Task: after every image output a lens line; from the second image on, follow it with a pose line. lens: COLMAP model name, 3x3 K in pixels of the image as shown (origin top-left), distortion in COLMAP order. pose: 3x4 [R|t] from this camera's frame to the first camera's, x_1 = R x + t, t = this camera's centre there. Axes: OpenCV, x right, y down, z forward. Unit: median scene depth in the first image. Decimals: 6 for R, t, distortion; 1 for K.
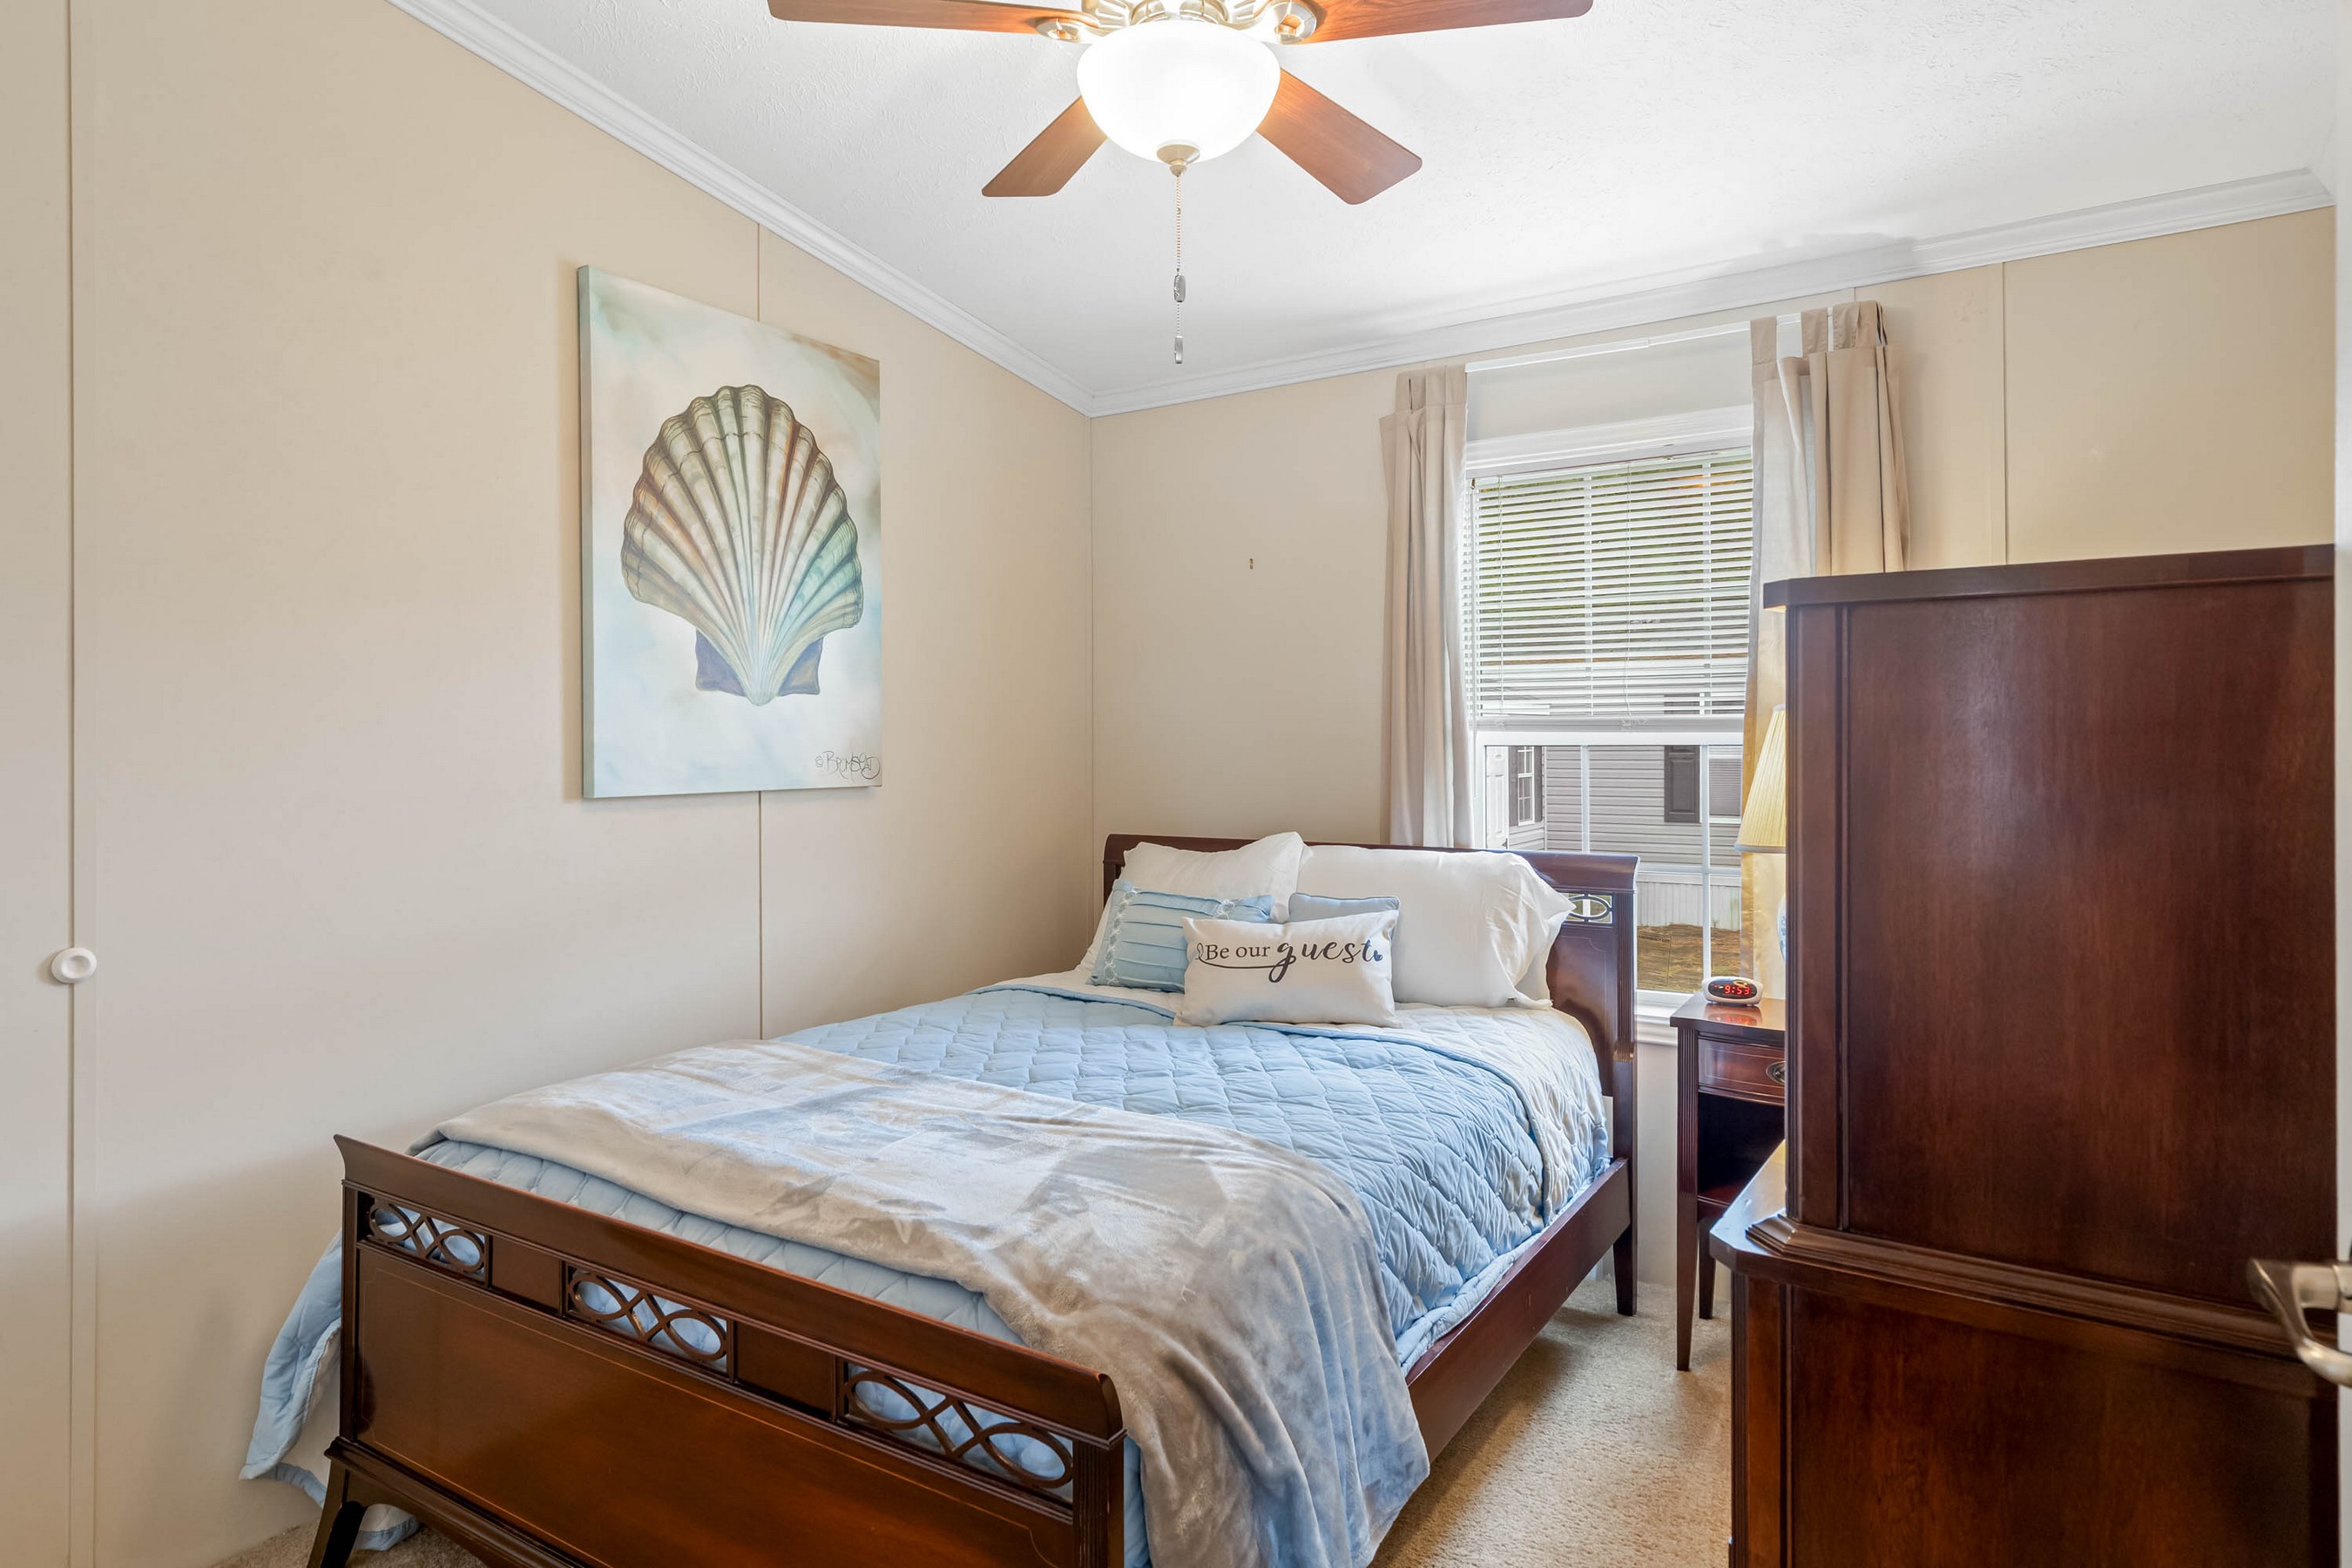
lens RADIAL K [[1305.6, 0, 1167.6], [0, 1305.6, 767.5], [0, 0, 1]] dist [0.001665, 0.001766]
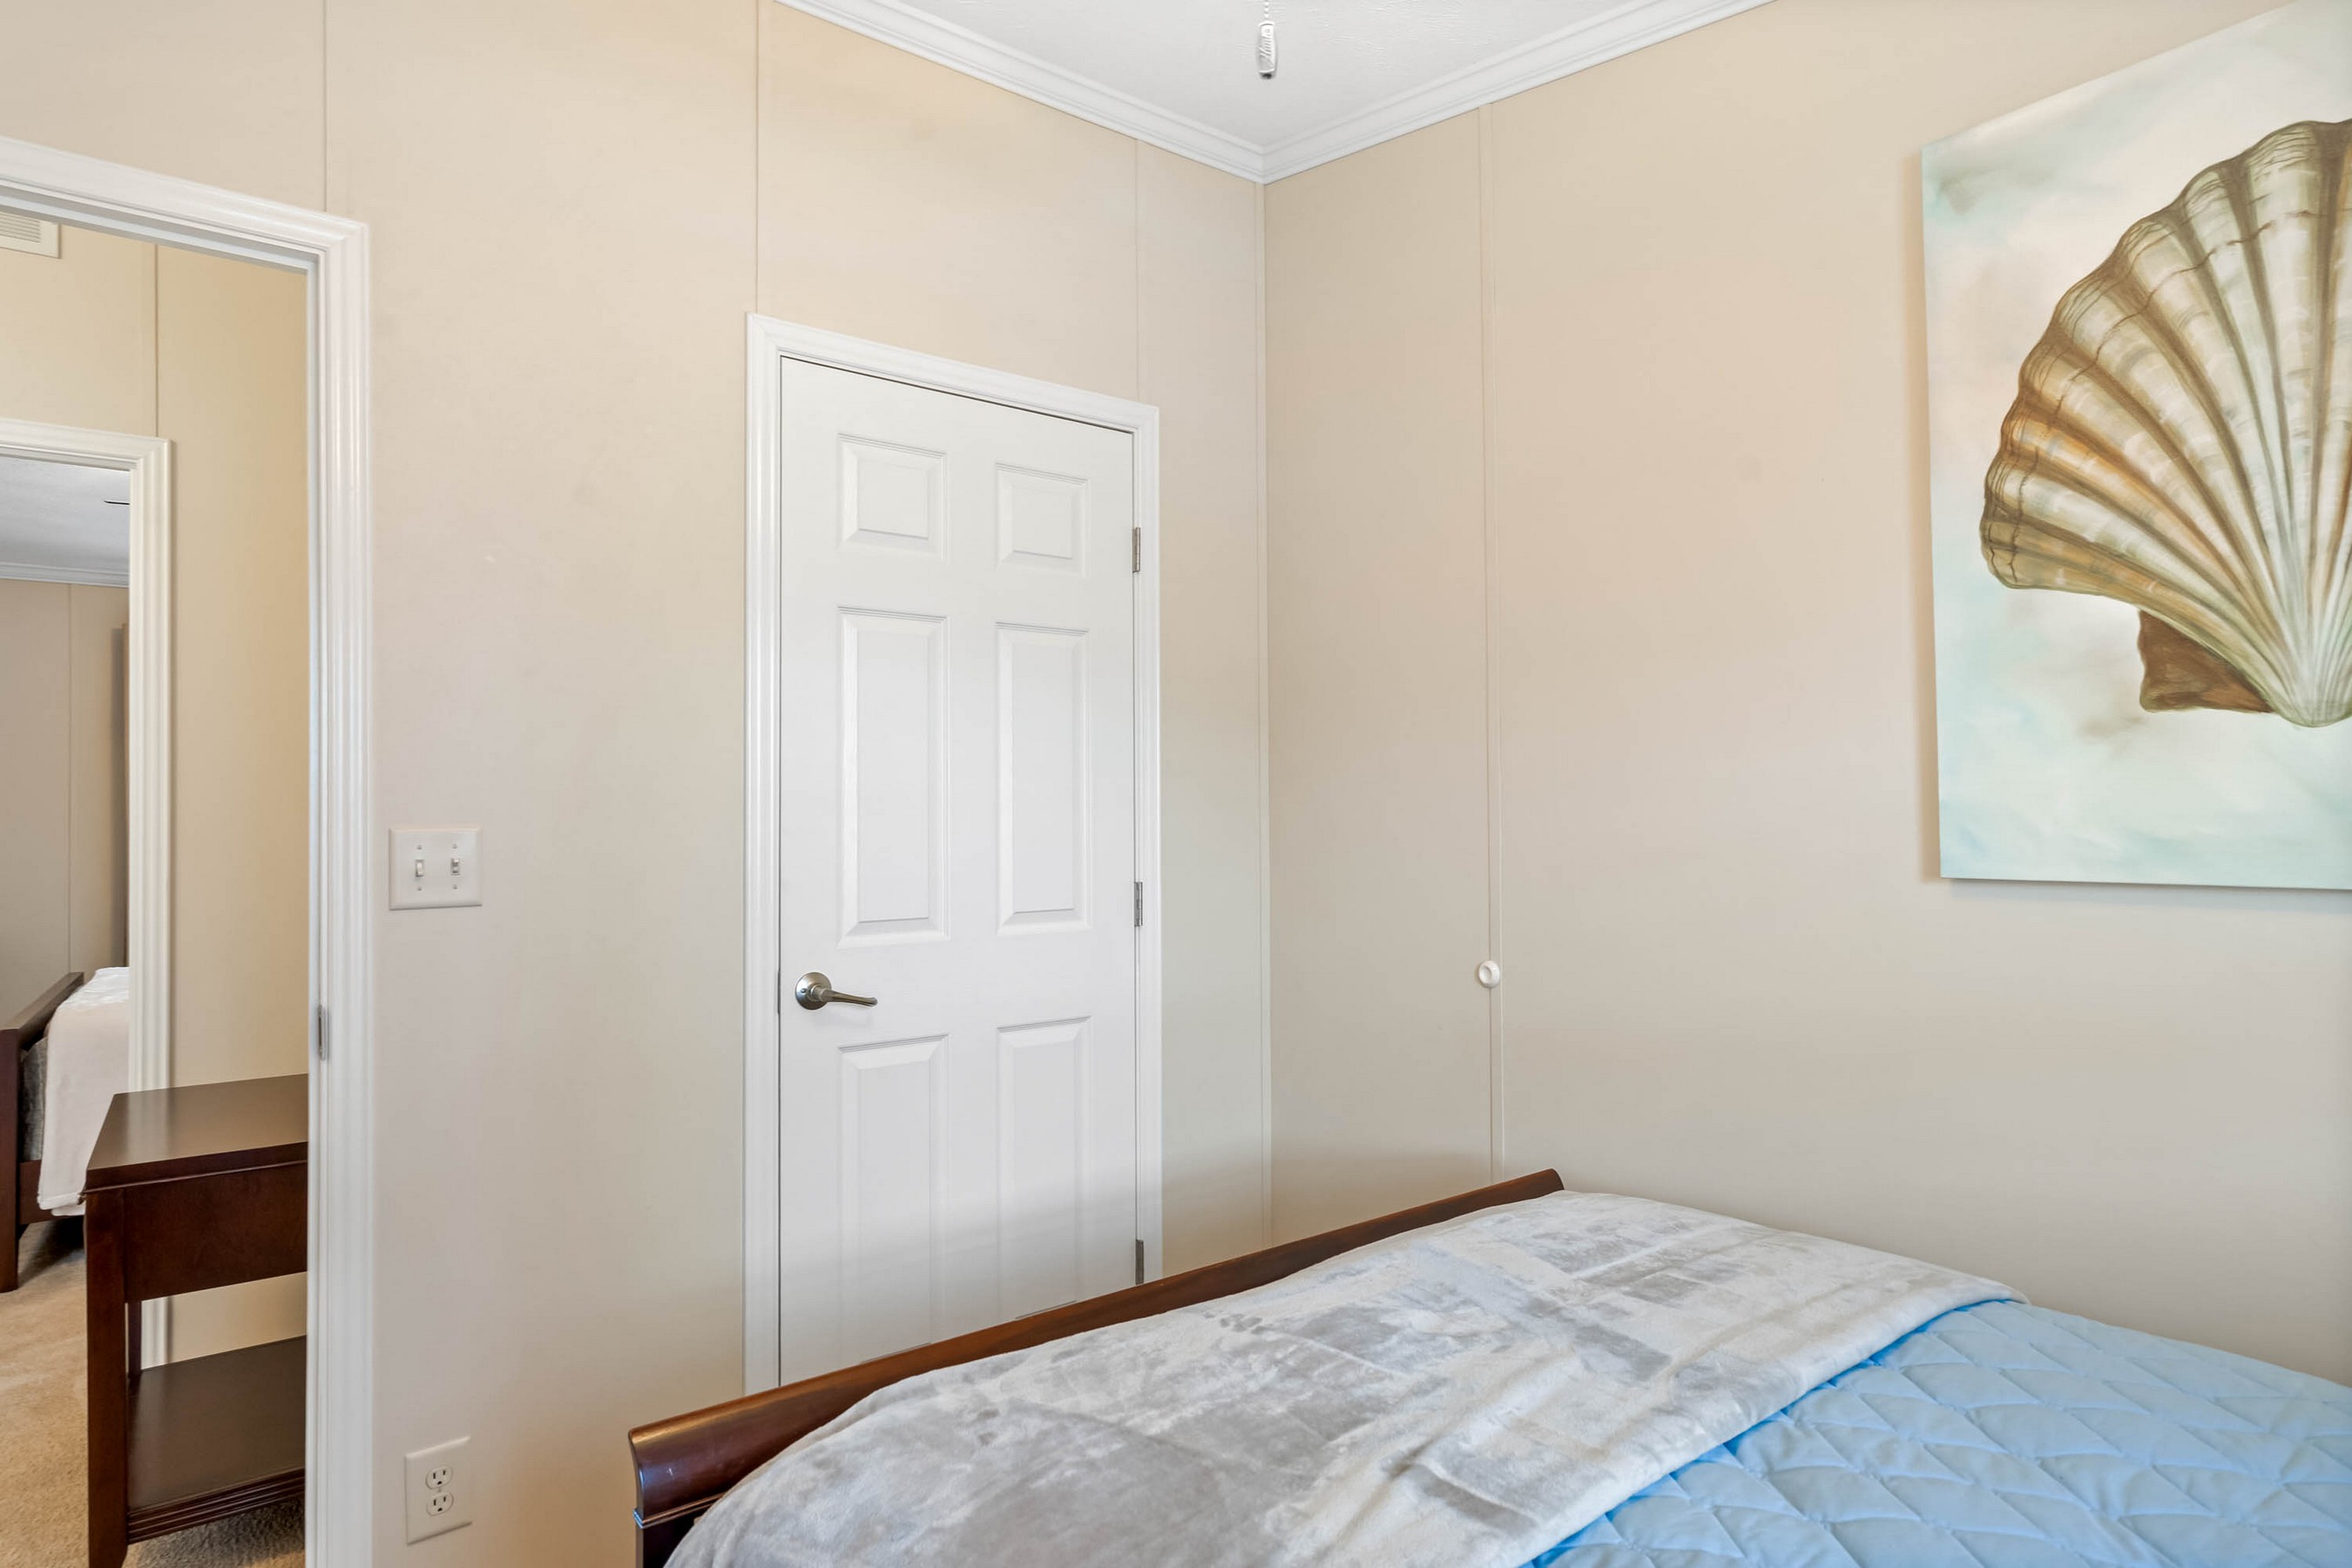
lens RADIAL K [[1305.6, 0, 1176.6], [0, 1305.6, 788.6], [0, 0, 1]] dist [0.001665, 0.001766]
pose [[-0.337280, -0.002784, -0.941400, 0.355142], [0.000080, 0.999996, -0.002986, -0.022078], [0.941404, -0.001082, -0.337278, 0.790224]]
